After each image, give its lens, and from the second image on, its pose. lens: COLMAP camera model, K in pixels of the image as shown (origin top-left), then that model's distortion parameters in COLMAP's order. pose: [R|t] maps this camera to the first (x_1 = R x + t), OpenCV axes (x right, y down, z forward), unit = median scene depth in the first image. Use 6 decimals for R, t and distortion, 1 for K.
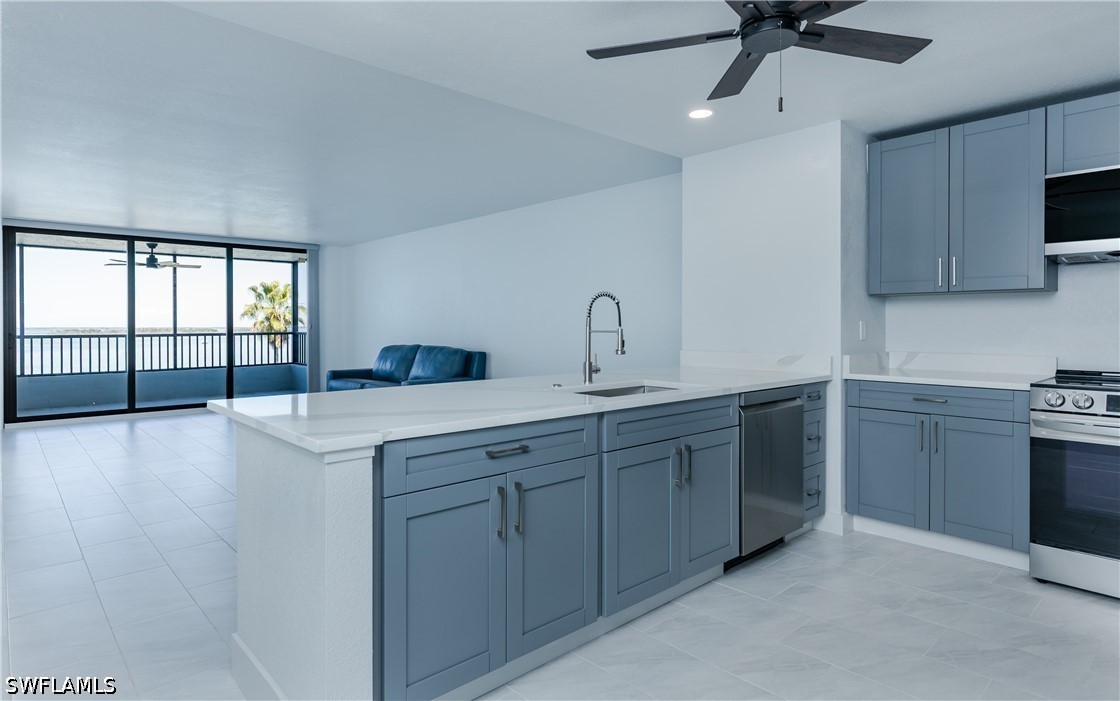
lens RADIAL K [[626.7, 0, 552.9], [0, 626.7, 328.5], [0, 0, 1]] dist [0.012704, -0.000184]
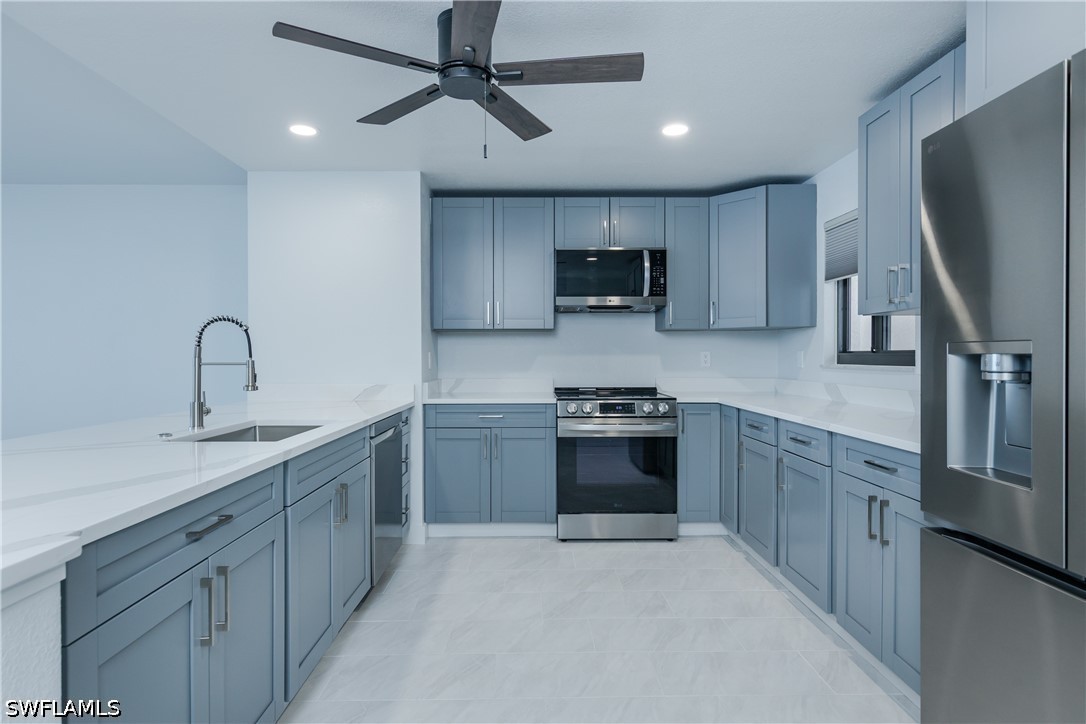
lens RADIAL K [[594.8, 0, 543.0], [0, 594.8, 362.0], [0, 0, 1]] dist [0.001370, 0.000676]
pose [[0.663320, -0.008876, 0.748283, -0.226346], [0.005664, 0.999961, 0.006841, -0.000663], [-0.748314, -0.000299, 0.663344, 0.167663]]
